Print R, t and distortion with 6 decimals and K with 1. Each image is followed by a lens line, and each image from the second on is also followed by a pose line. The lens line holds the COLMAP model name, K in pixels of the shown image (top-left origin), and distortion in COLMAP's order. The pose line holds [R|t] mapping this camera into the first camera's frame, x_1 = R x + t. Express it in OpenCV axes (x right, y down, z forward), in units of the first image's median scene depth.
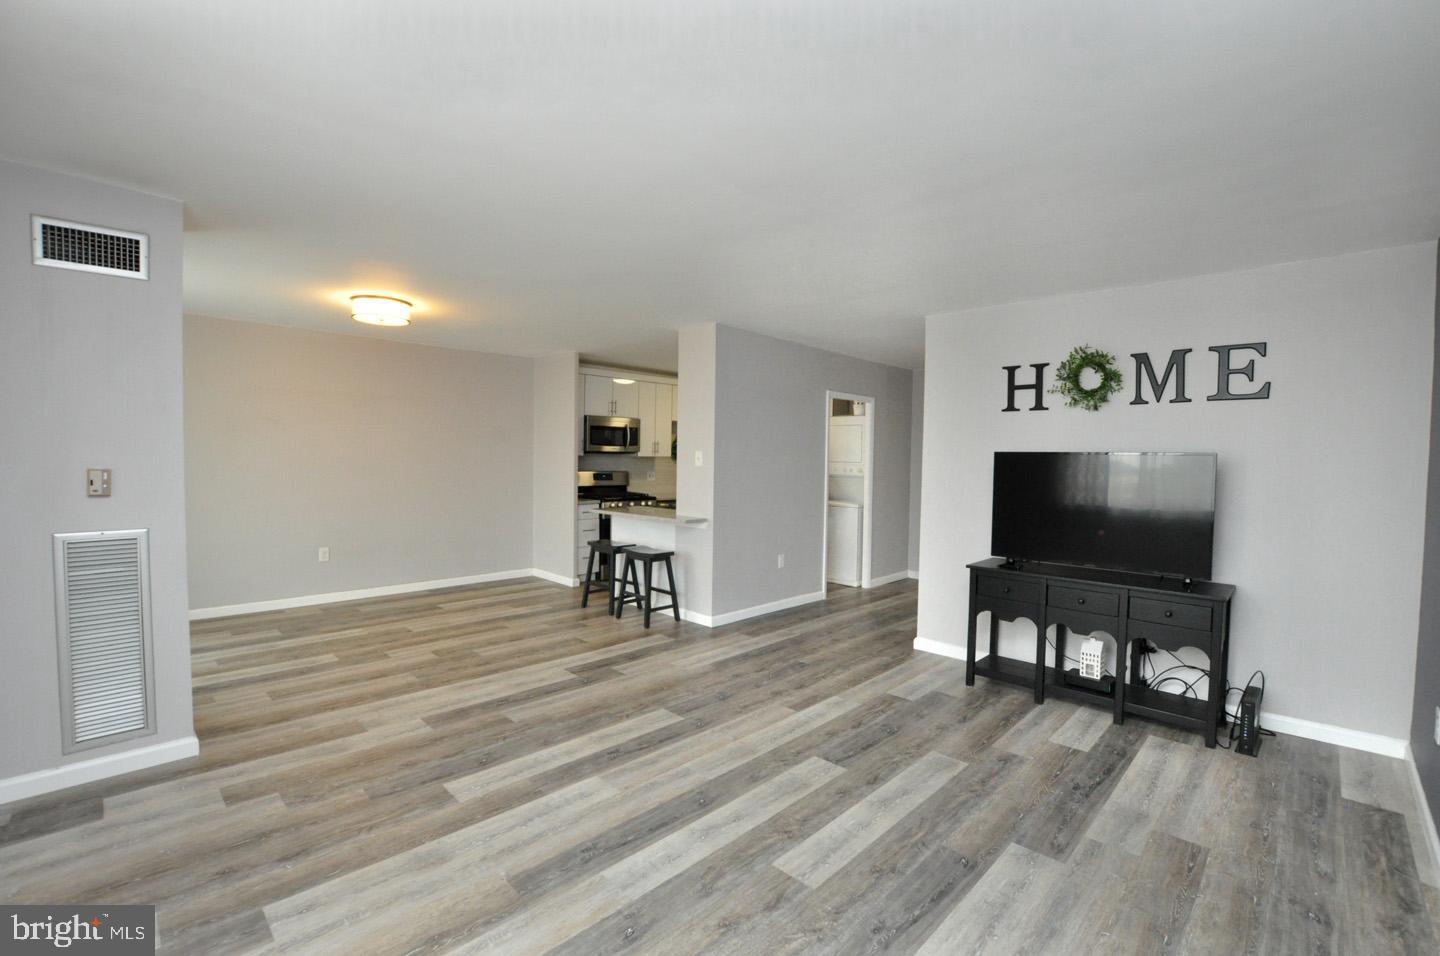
lens RADIAL K [[632.5, 0, 722.4], [0, 632.5, 478.7], [0, 0, 1]] dist [-0.038244, 0.007348]
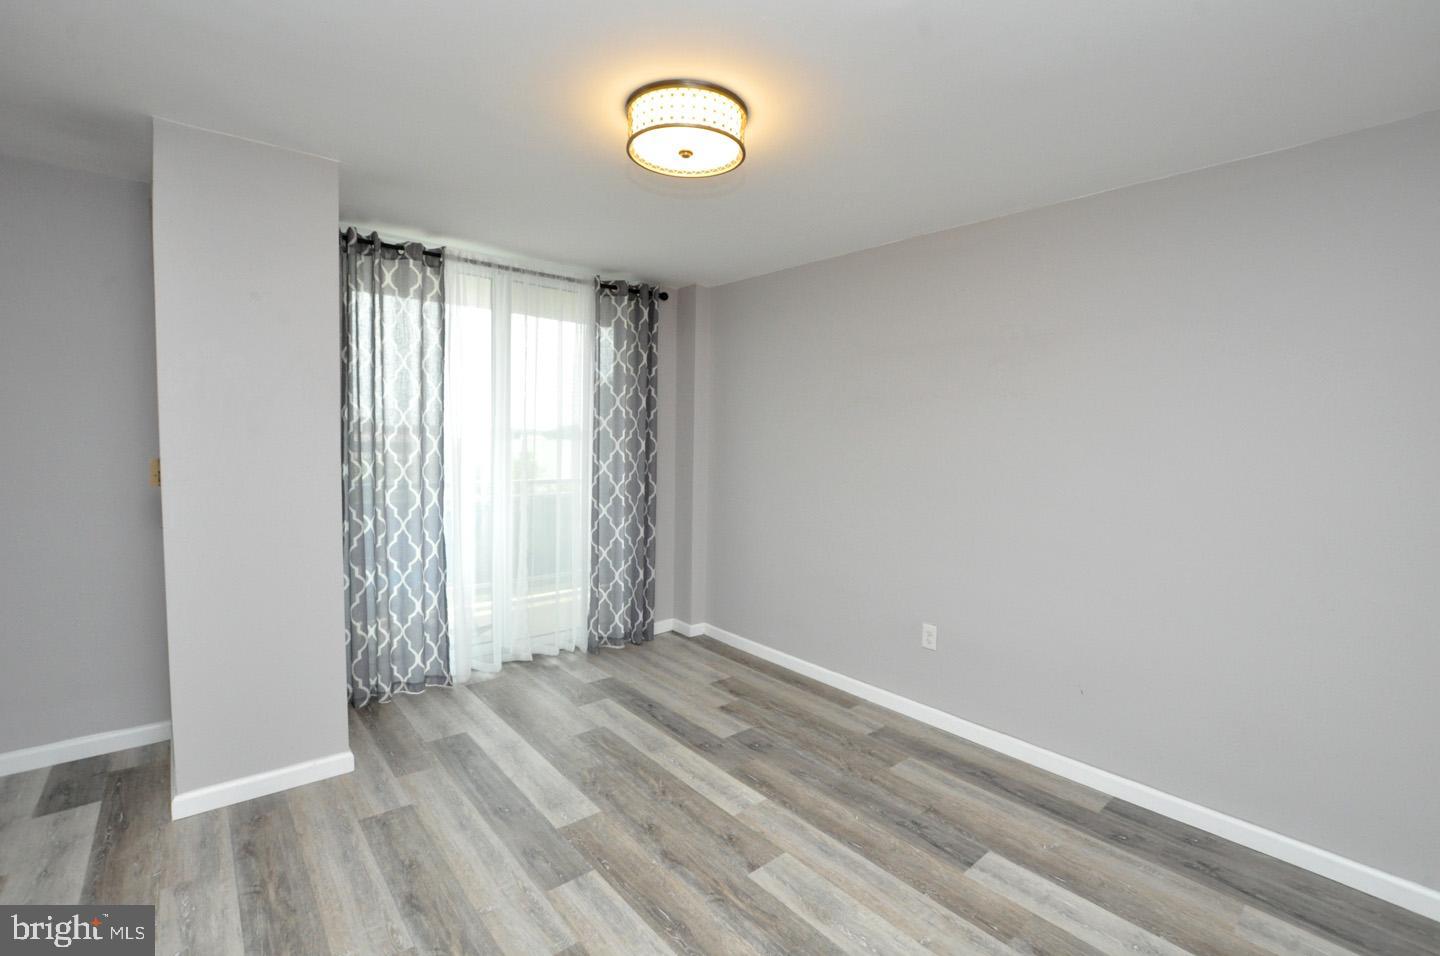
lens RADIAL K [[632.5, 0, 722.4], [0, 632.5, 478.7], [0, 0, 1]] dist [-0.038244, 0.007348]
pose [[-0.084571, 0.050034, -0.995160, -0.118334], [-0.059526, 0.996701, 0.055170, -0.064028], [0.994638, 0.063904, -0.081313, 1.398814]]
